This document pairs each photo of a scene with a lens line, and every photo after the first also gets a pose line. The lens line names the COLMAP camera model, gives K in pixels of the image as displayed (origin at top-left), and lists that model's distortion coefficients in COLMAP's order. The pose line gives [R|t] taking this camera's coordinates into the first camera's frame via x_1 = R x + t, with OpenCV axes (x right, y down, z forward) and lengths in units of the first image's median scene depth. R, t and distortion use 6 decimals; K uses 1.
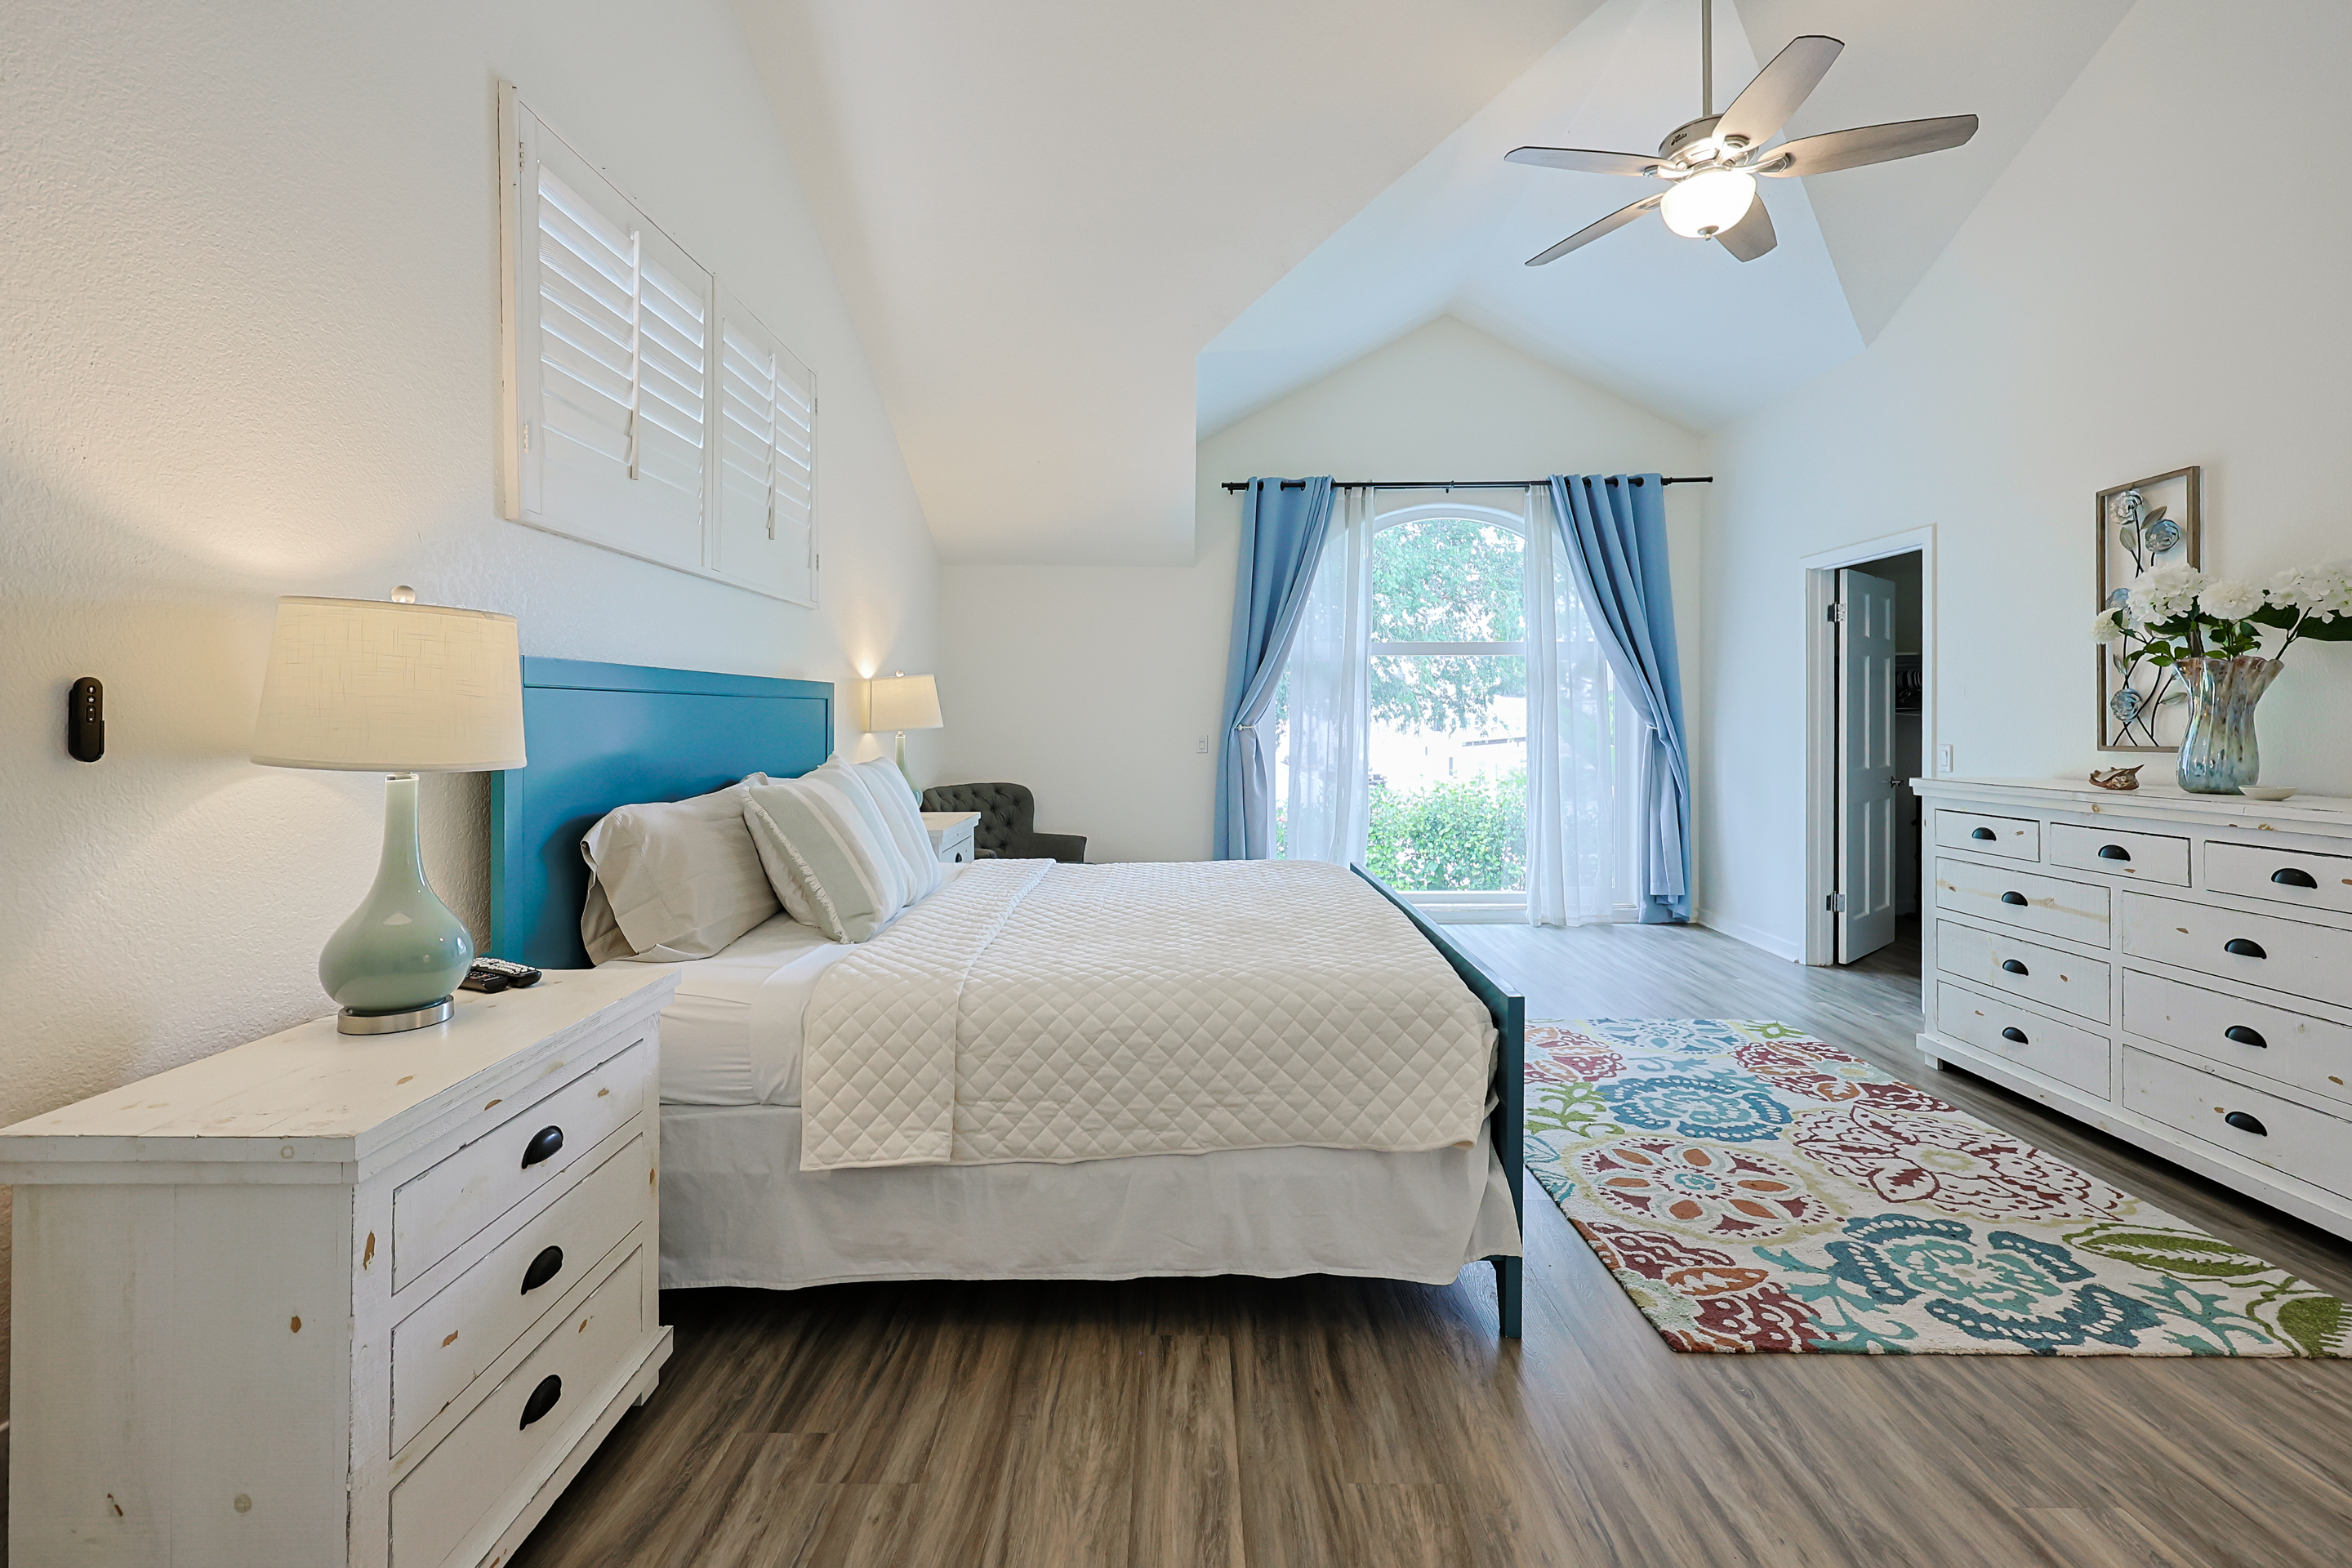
lens RADIAL K [[1049.9, 0, 1169.3], [0, 1049.9, 713.6], [0, 0, 1]] dist [-0.001736, 0.000083]
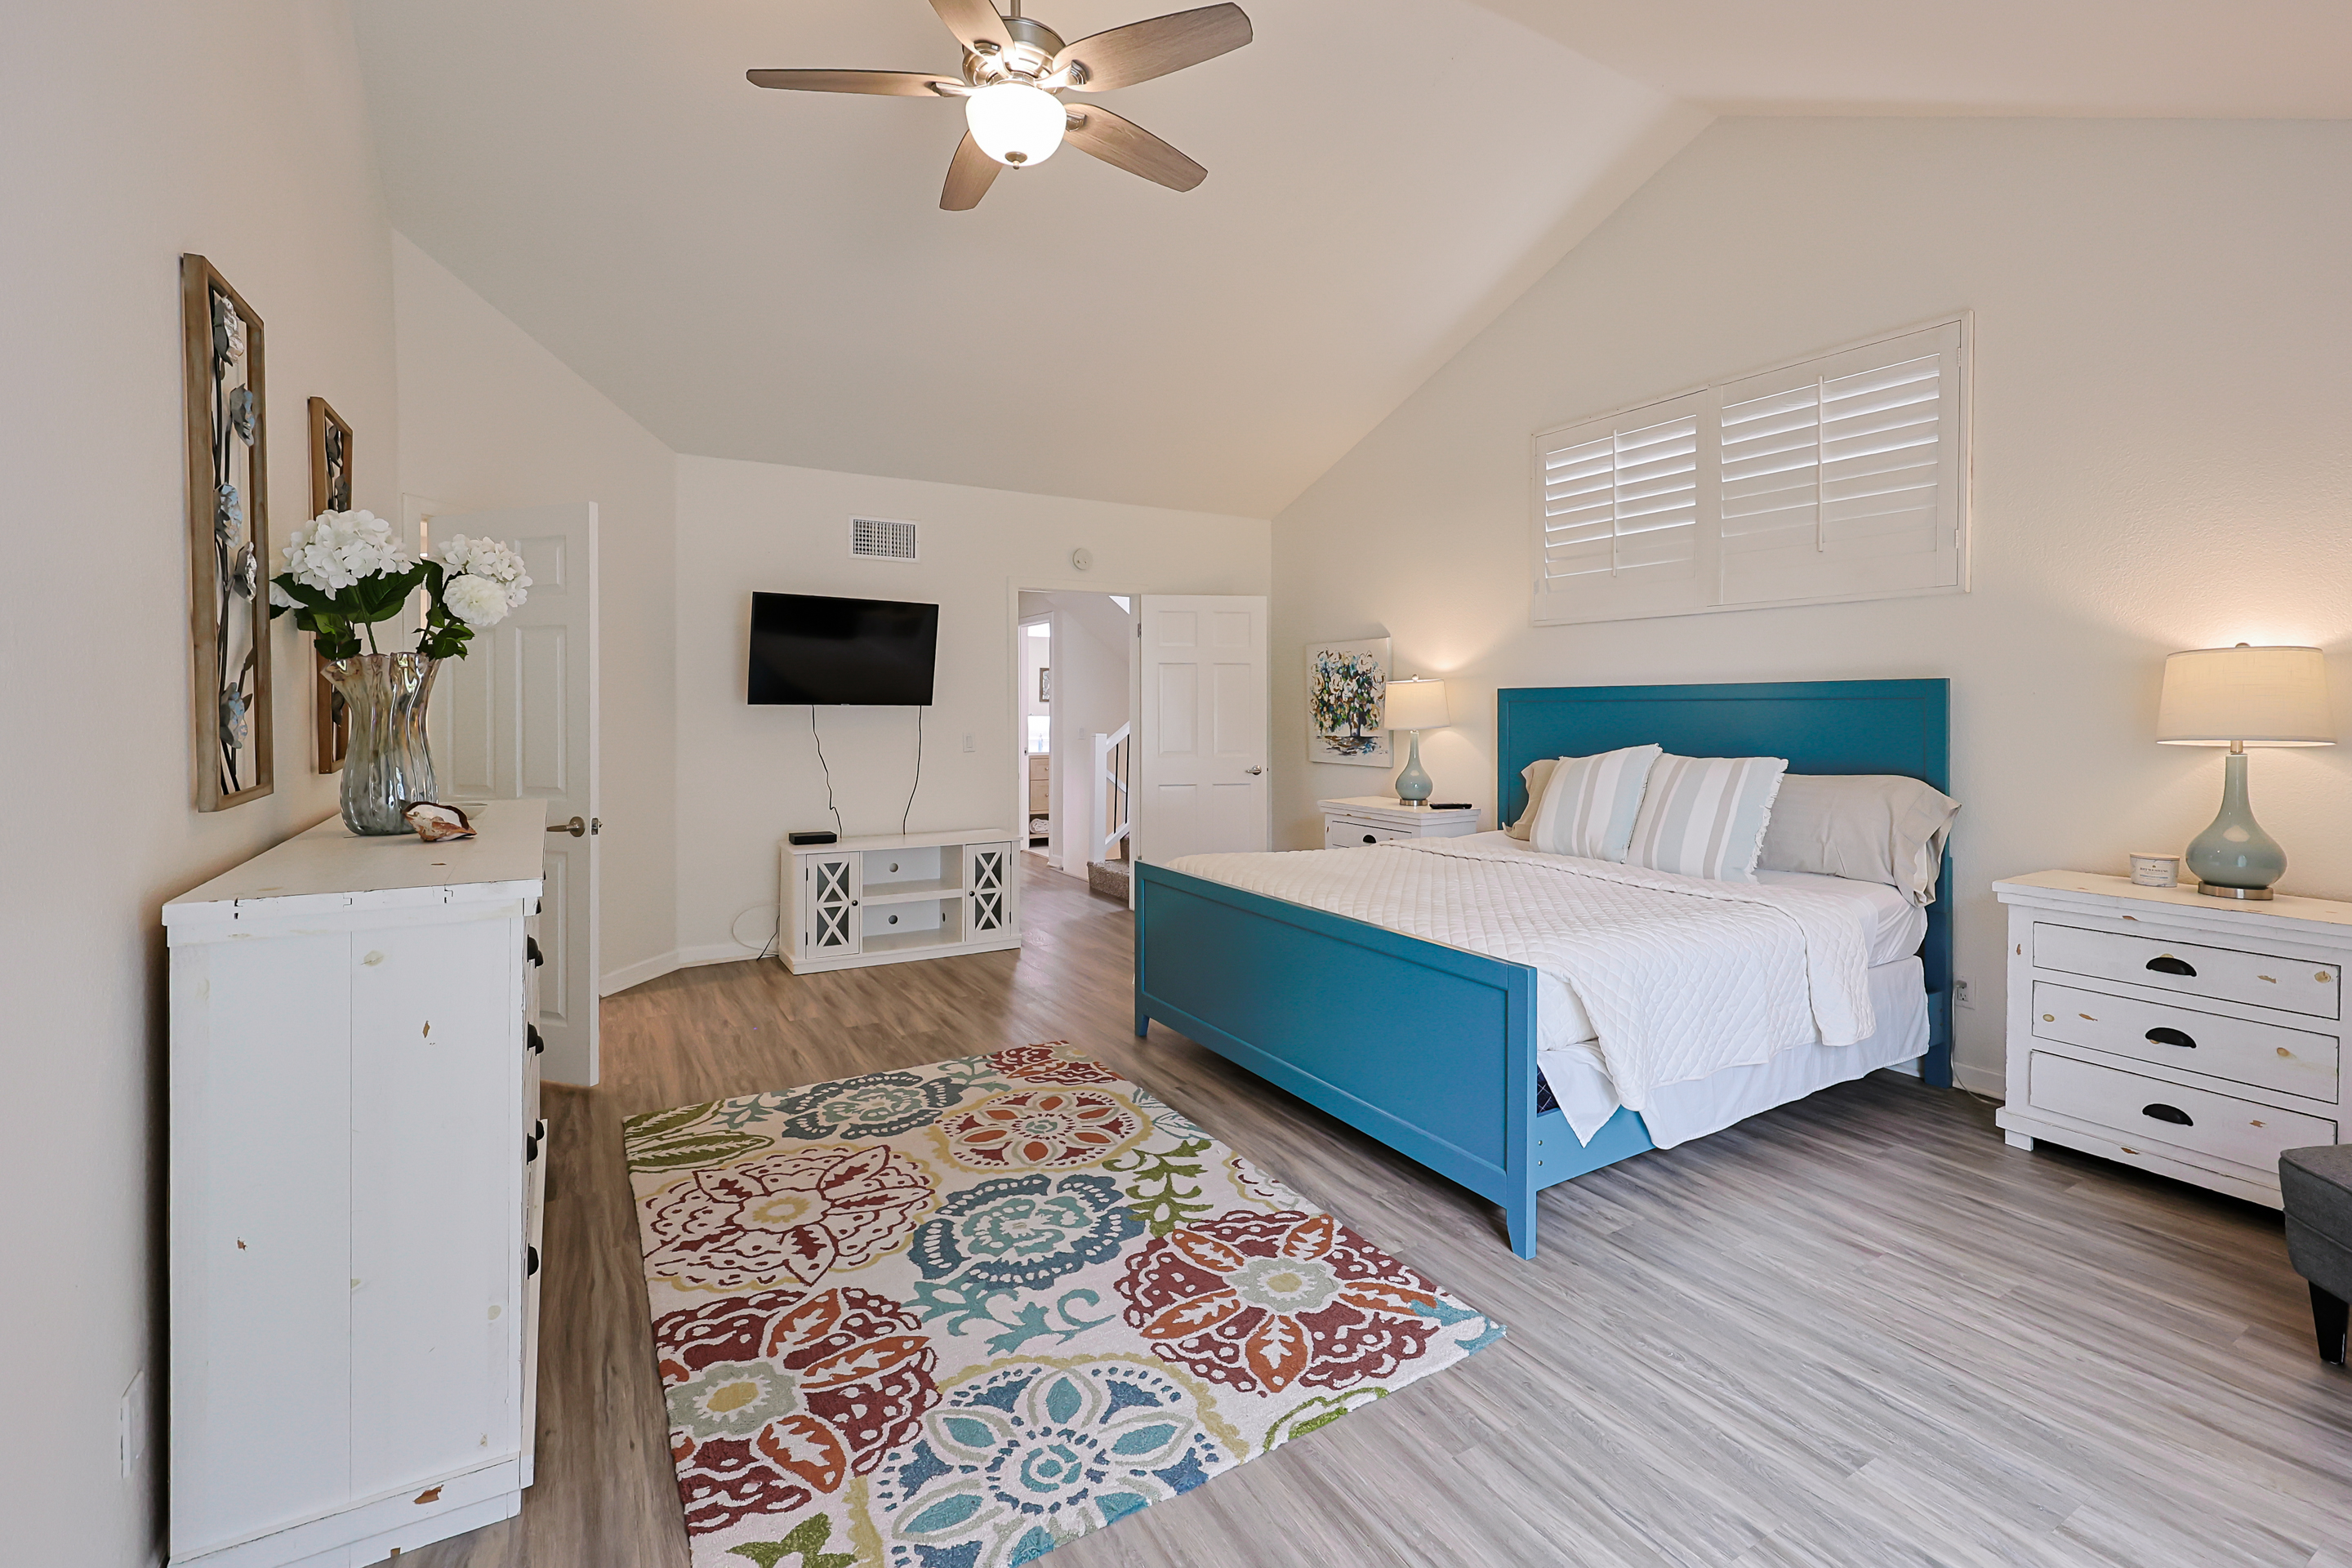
lens RADIAL K [[1049.9, 0, 1169.3], [0, 1049.9, 713.6], [0, 0, 1]] dist [-0.001736, 0.000083]
pose [[-0.865627, 0.005111, -0.500663, 0.941157], [0.002363, 0.999978, 0.006122, -0.011418], [0.500683, 0.004116, -0.865621, 2.037902]]
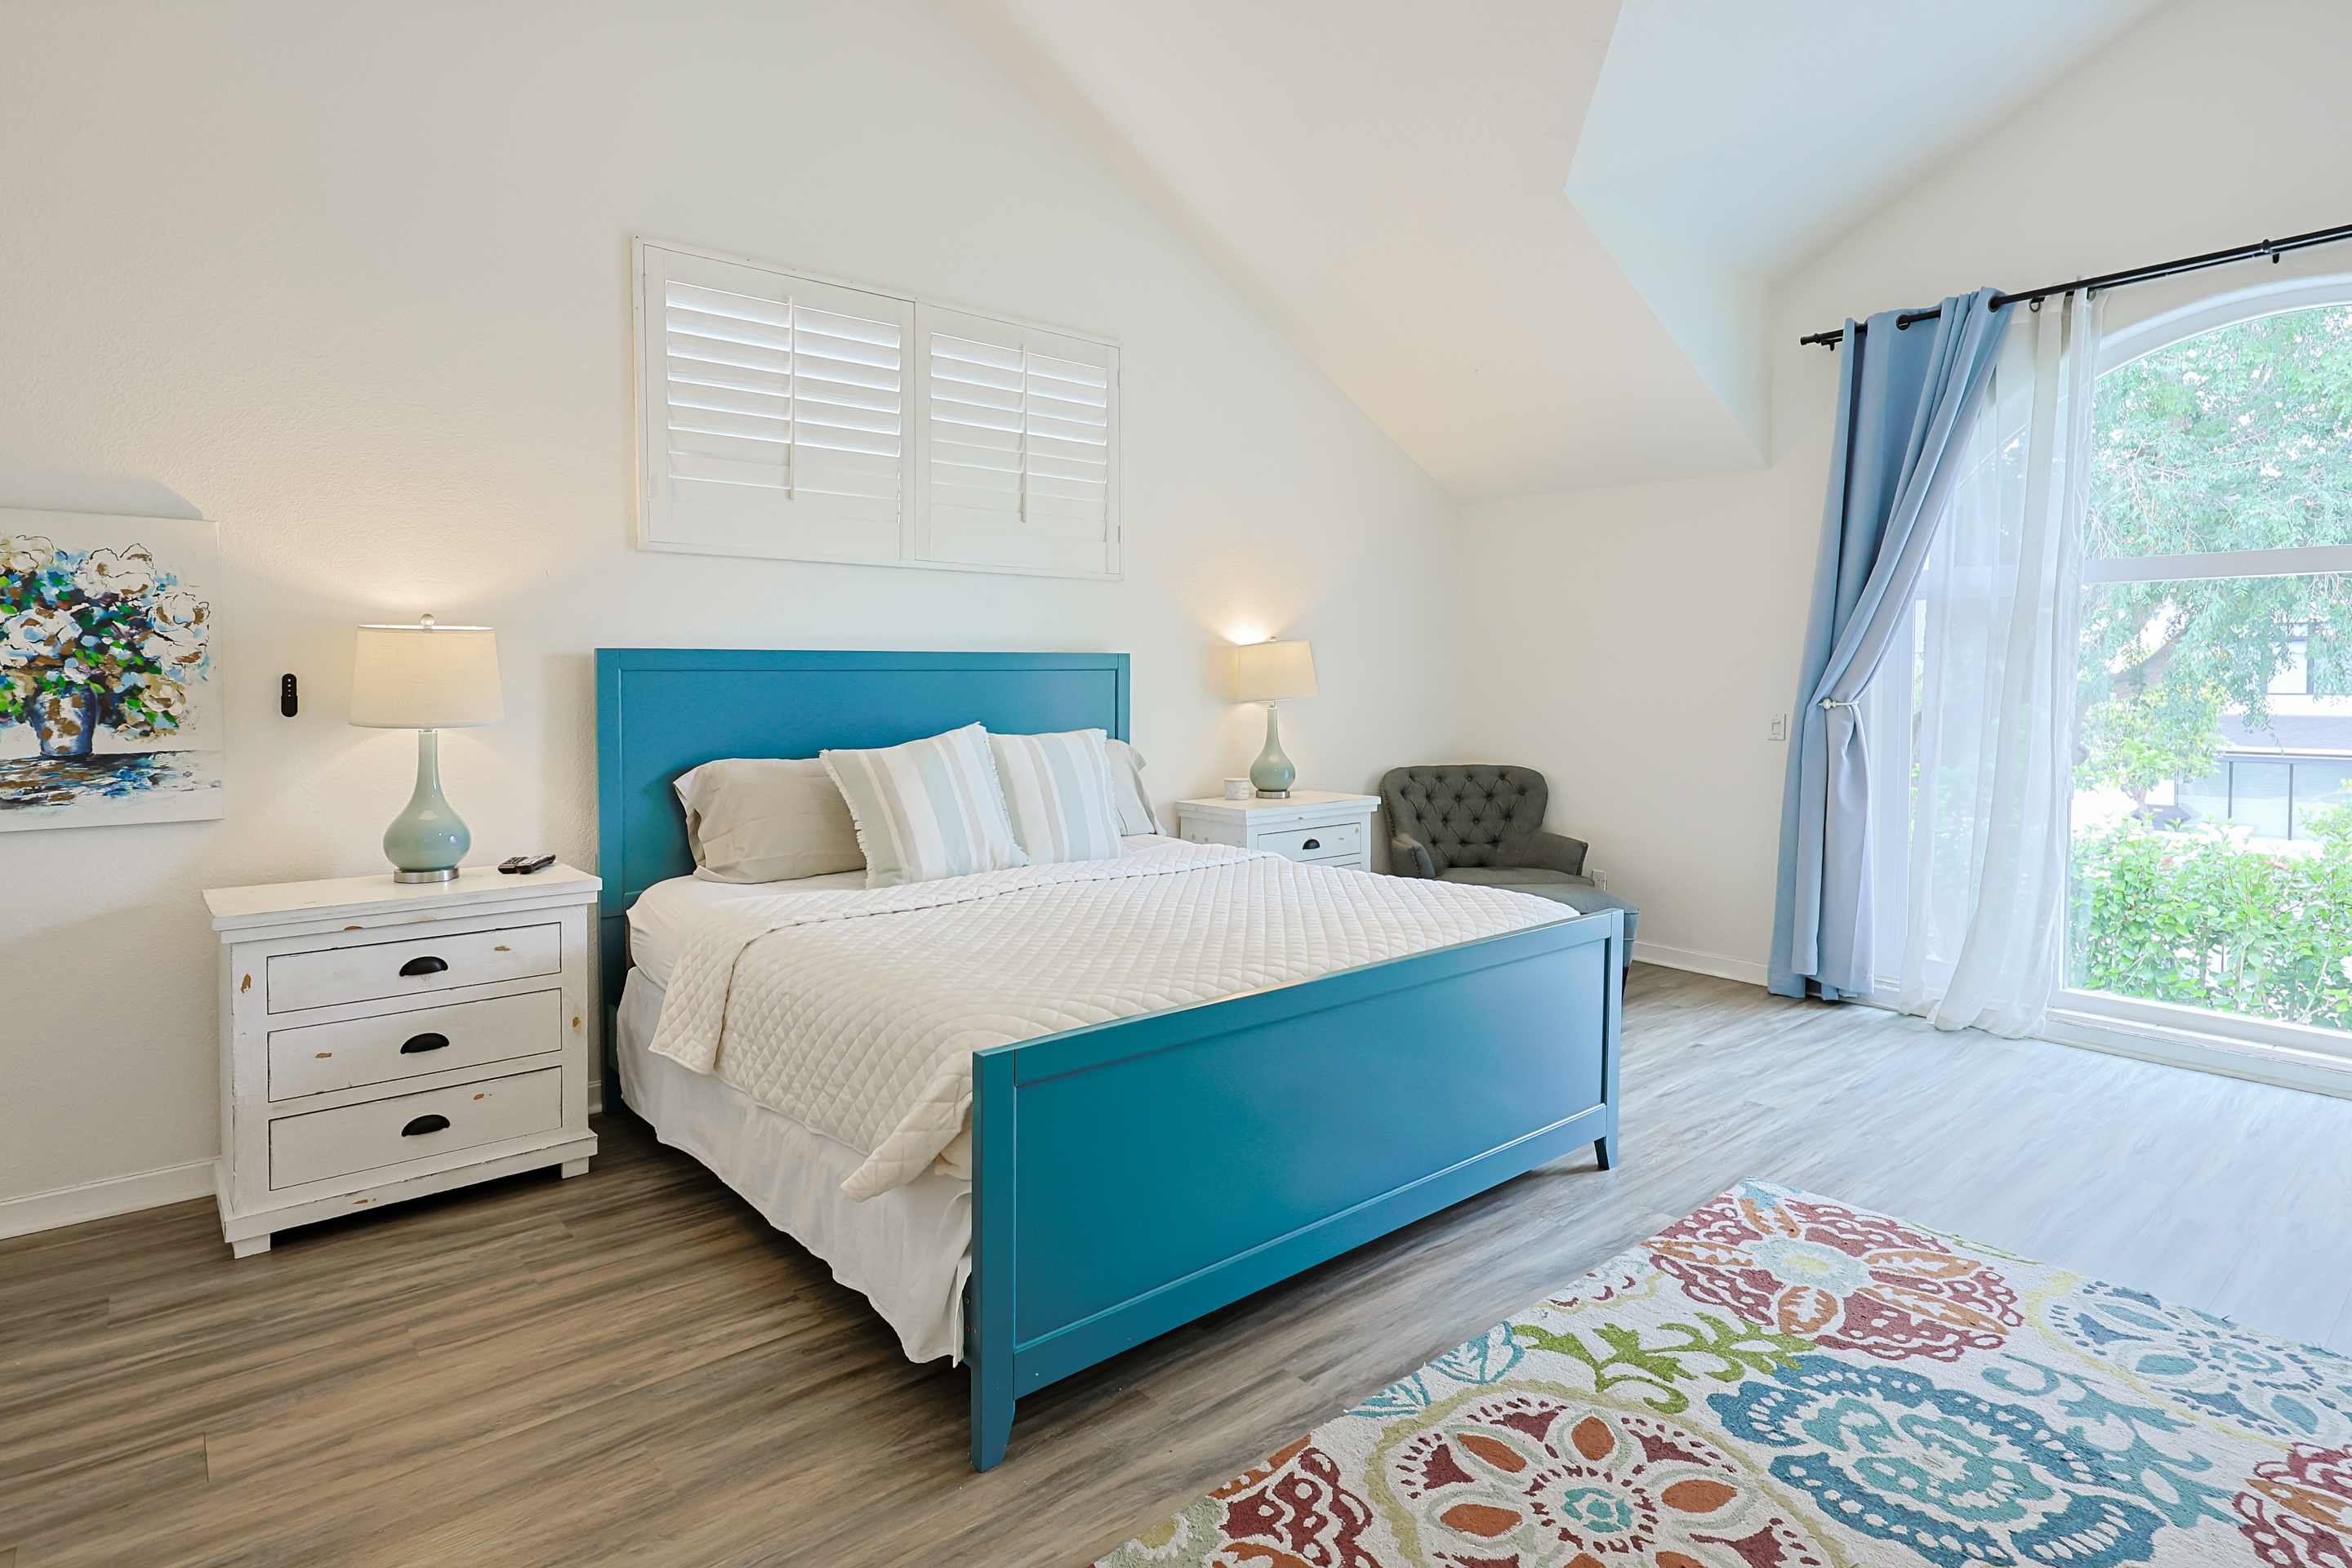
lens RADIAL K [[1216.5, 0, 1133.3], [0, 1216.5, 716.5], [0, 0, 1]] dist [0.002897, -0.000279]
pose [[0.634712, 0.028411, -0.772226, 0.837565], [0.000907, 0.999296, 0.037511, -0.018787], [0.772748, -0.024509, 0.634239, 0.378897]]
